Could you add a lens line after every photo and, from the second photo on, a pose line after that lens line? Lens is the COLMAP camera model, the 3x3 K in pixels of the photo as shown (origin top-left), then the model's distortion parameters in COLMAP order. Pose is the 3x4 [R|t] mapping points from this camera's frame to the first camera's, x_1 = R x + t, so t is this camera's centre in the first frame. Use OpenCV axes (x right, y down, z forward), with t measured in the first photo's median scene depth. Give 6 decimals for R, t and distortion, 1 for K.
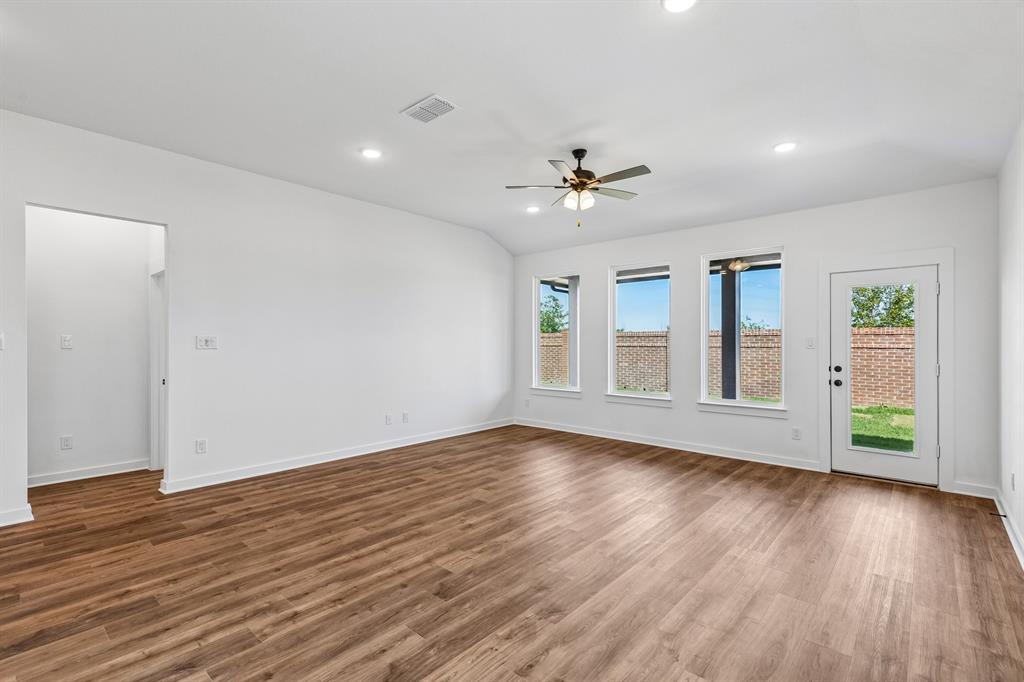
lens RADIAL K [[473.1, 0, 509.6], [0, 473.1, 344.2], [0, 0, 1]] dist [0.003802, -0.000269]
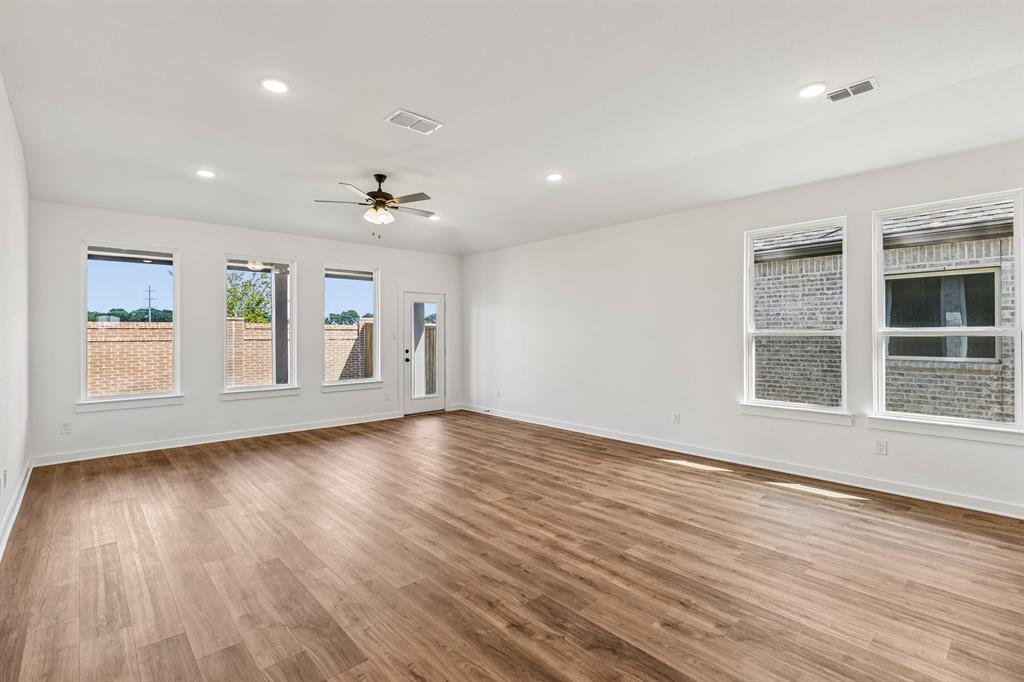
lens RADIAL K [[473.1, 0, 509.7], [0, 473.1, 333.7], [0, 0, 1]] dist [0.003802, -0.000269]
pose [[0.106048, 0.000054, 0.994361, -1.594179], [0.007241, 0.999973, -0.000827, -0.009663], [-0.994335, 0.007288, 0.106045, 0.870248]]
